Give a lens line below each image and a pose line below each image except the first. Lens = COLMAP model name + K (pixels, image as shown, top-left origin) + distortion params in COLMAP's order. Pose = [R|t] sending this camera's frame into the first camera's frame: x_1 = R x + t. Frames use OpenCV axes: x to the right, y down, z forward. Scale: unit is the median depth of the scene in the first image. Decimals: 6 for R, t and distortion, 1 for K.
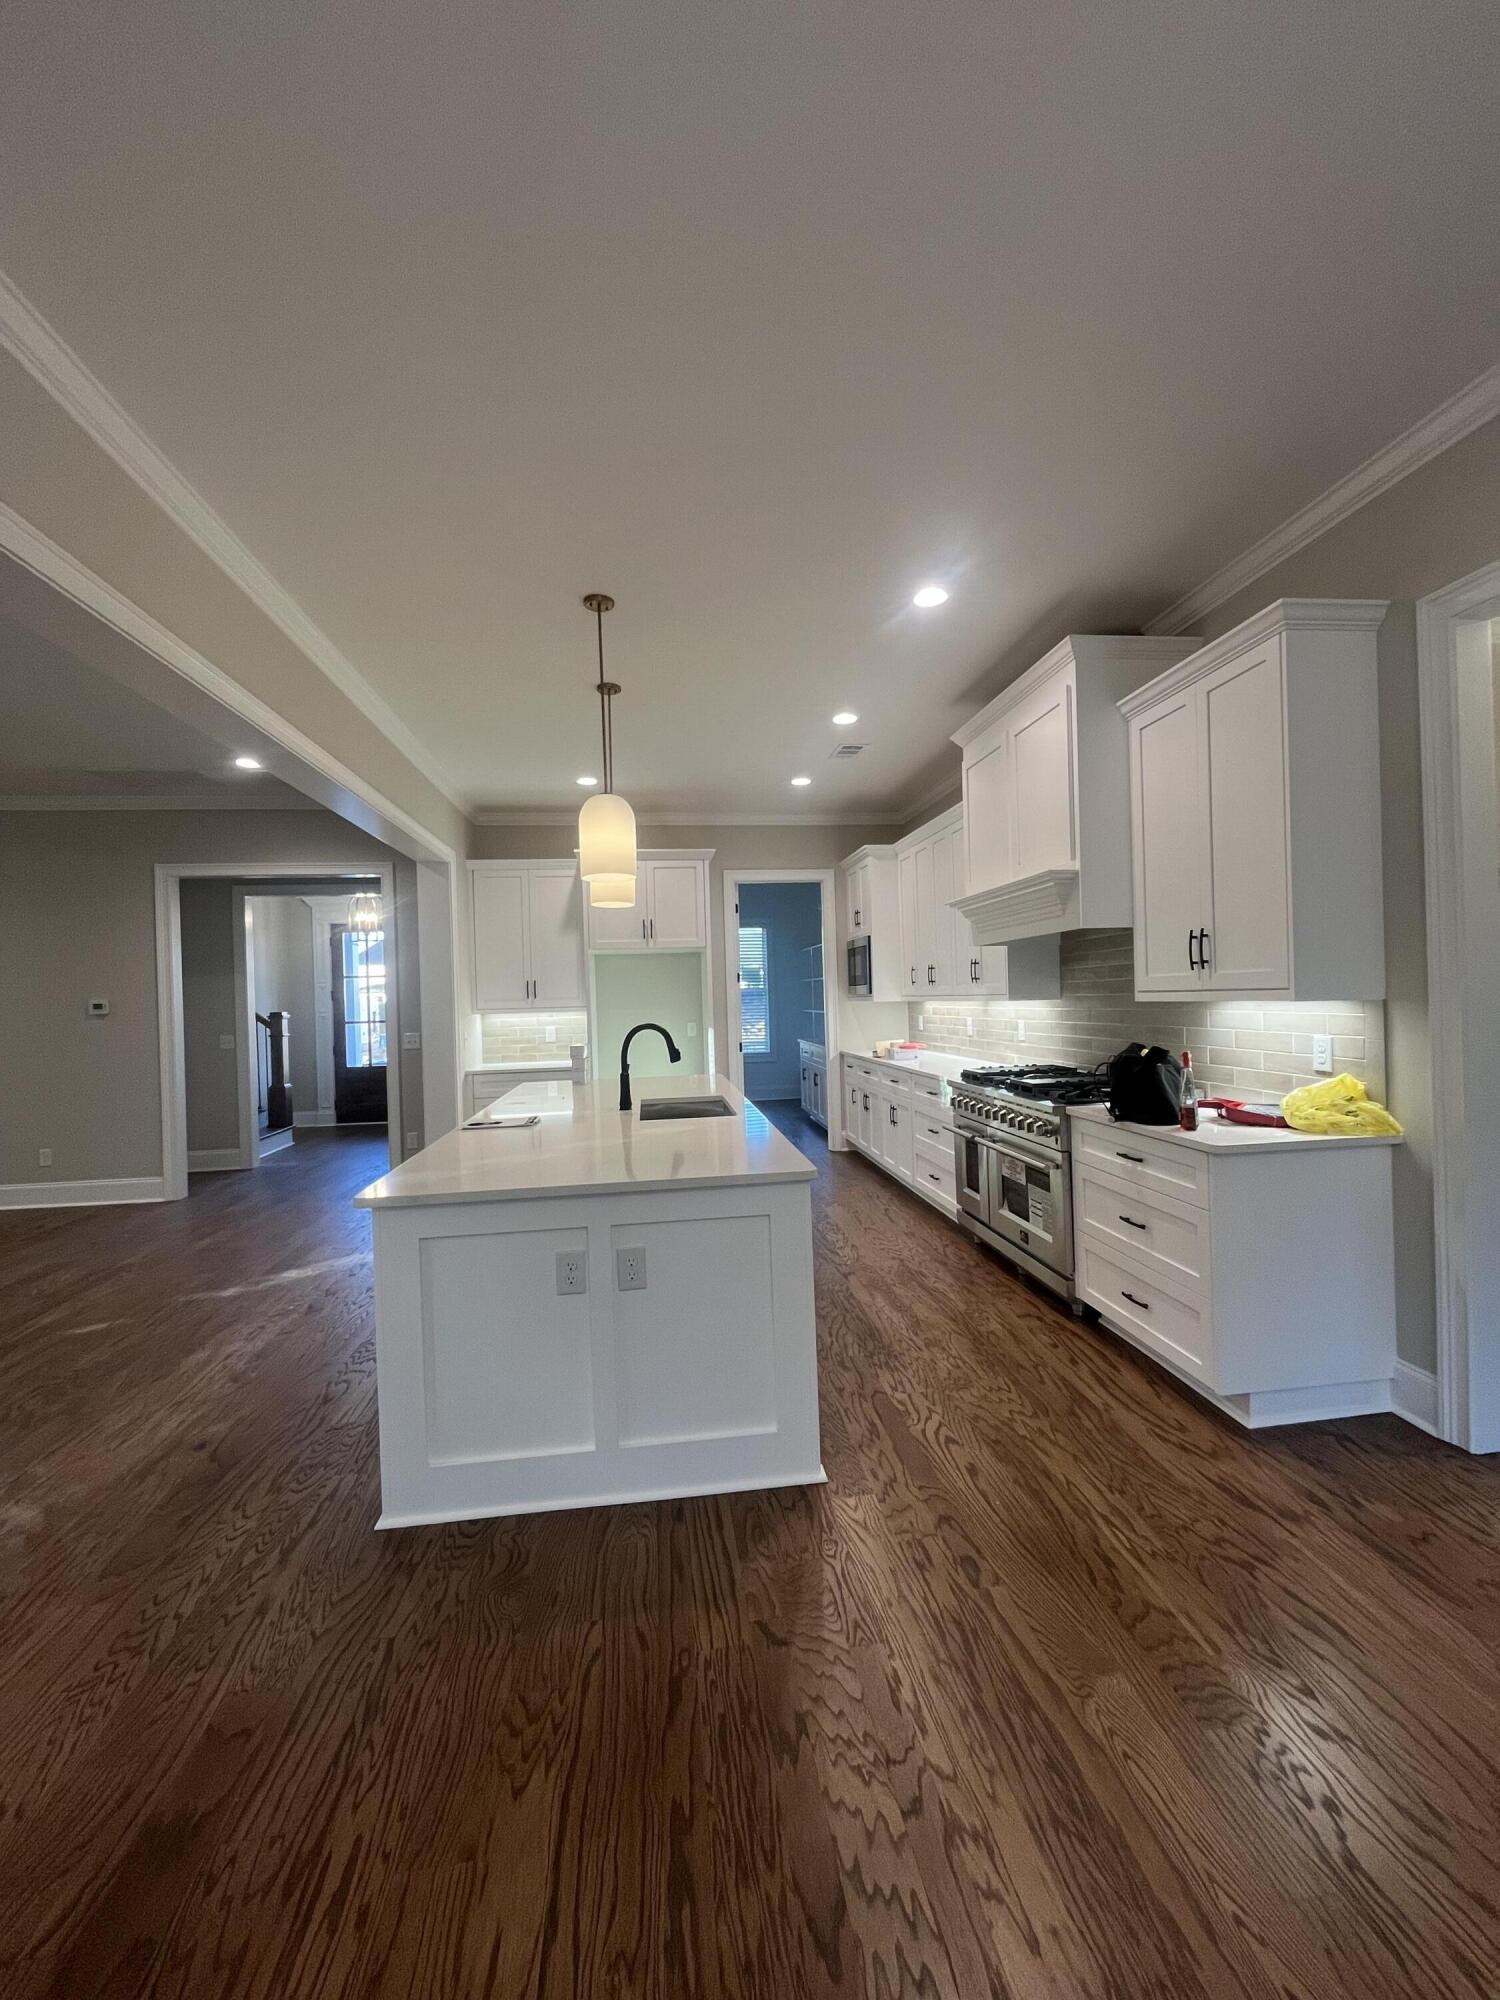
lens RADIAL K [[812.6, 0, 748.8], [0, 812.6, 1000.1], [0, 0, 1]] dist [0.000731, 0.000077]
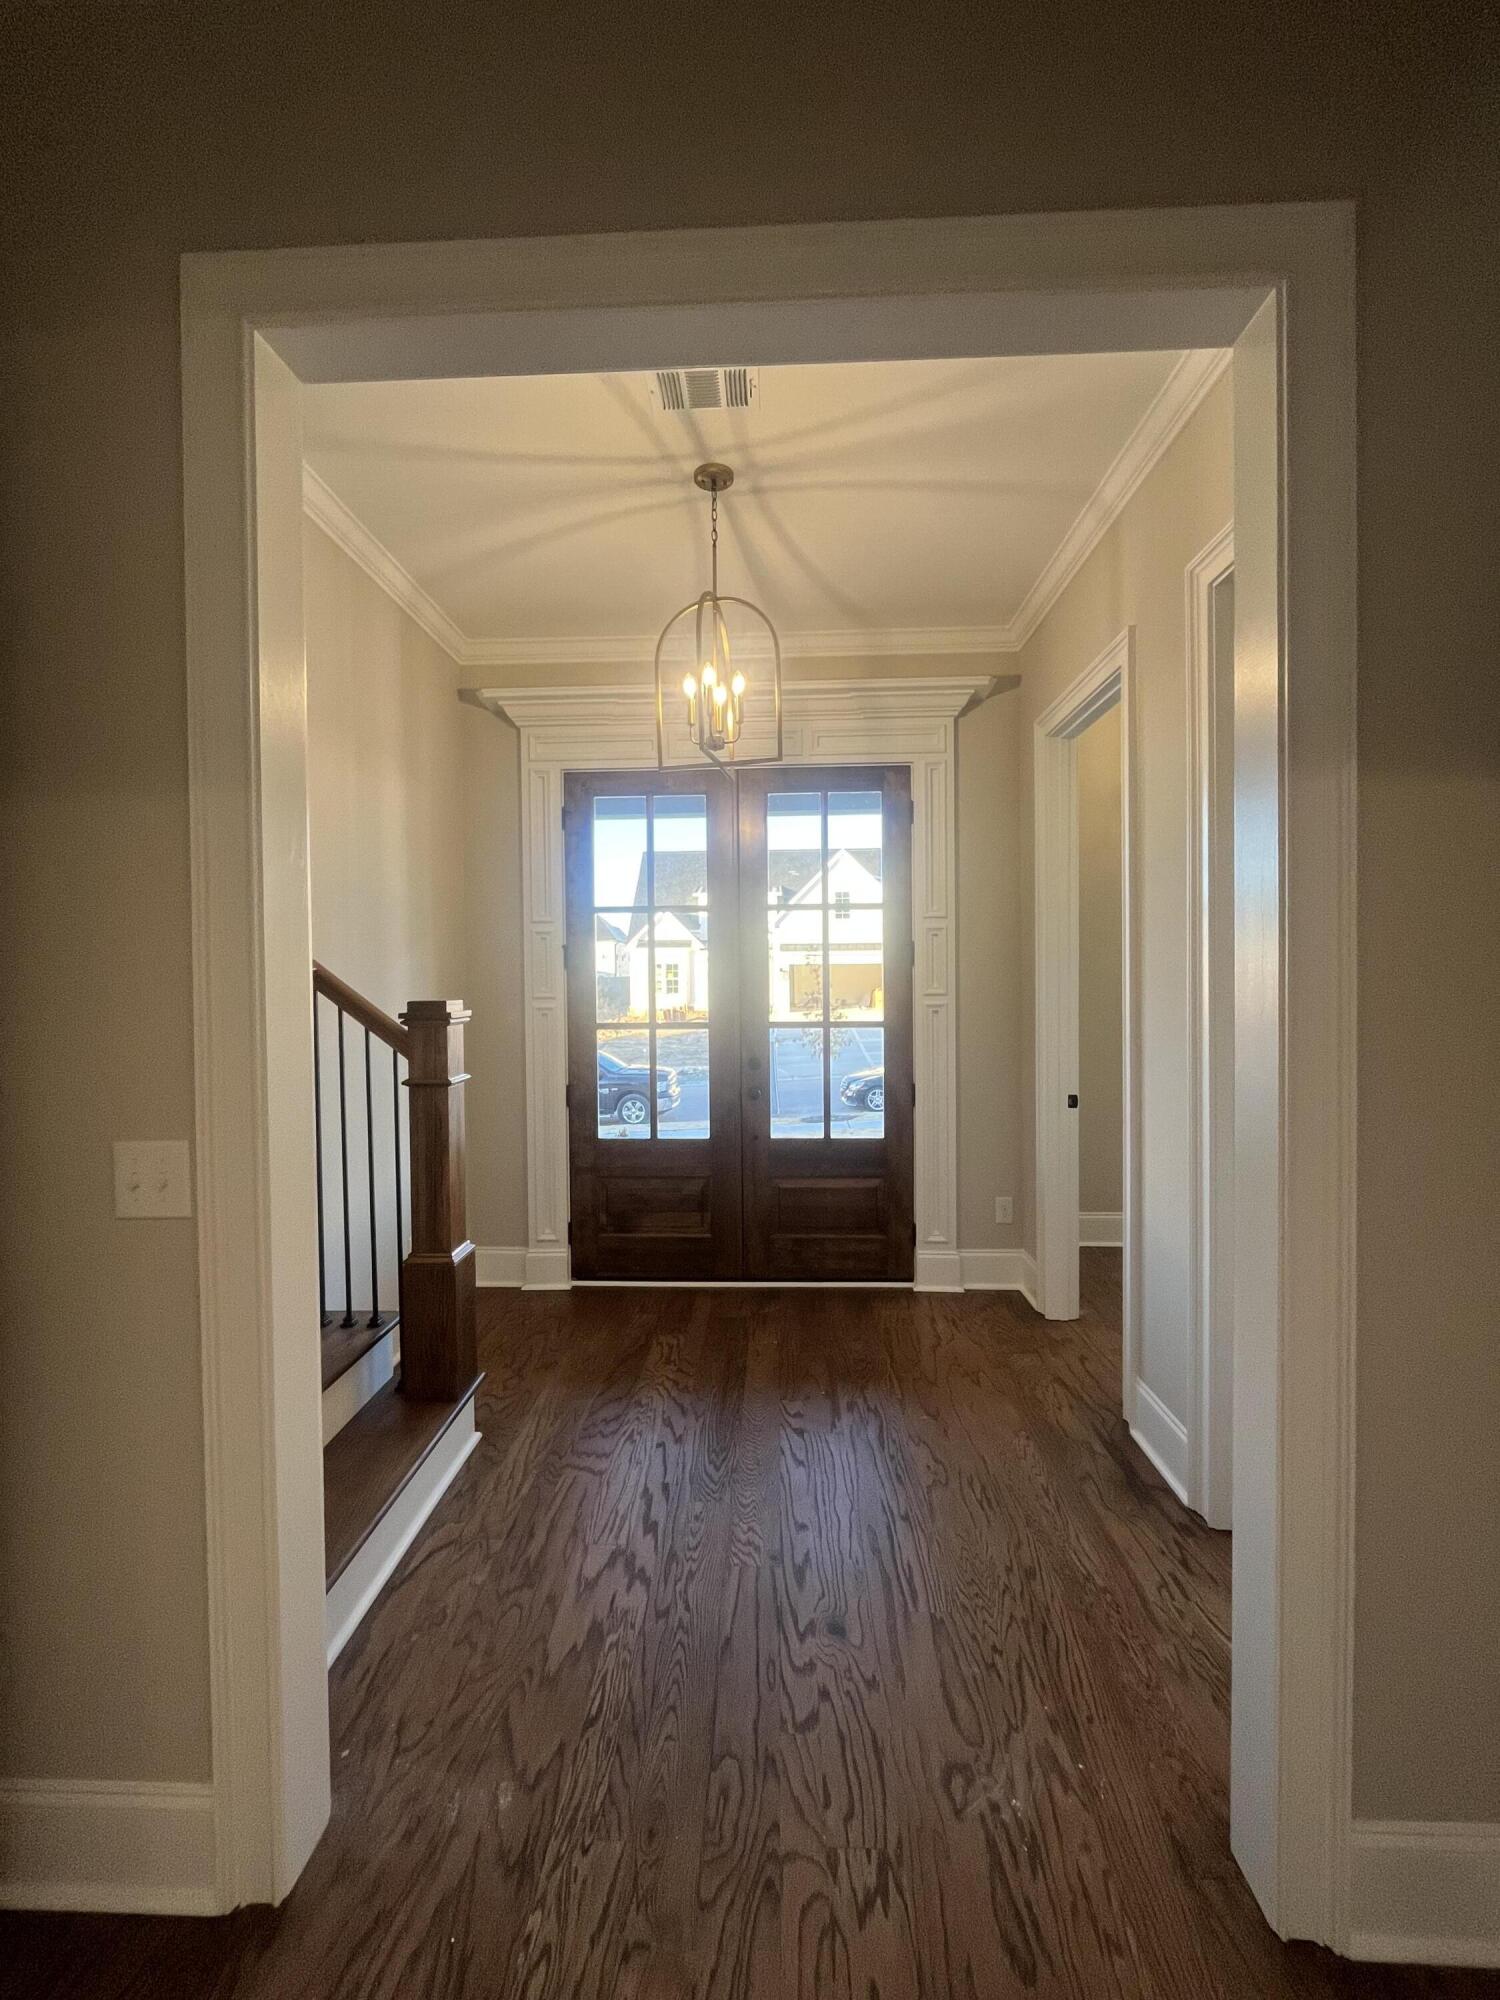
lens RADIAL K [[812.6, 0, 750.9], [0, 812.6, 997.5], [0, 0, 1]] dist [0.000731, 0.000077]
pose [[0.985678, 0.025325, -0.166726, -0.422040], [-0.023037, 0.999612, 0.015644, 0.007399], [0.167057, -0.011579, 0.985879, 0.737195]]
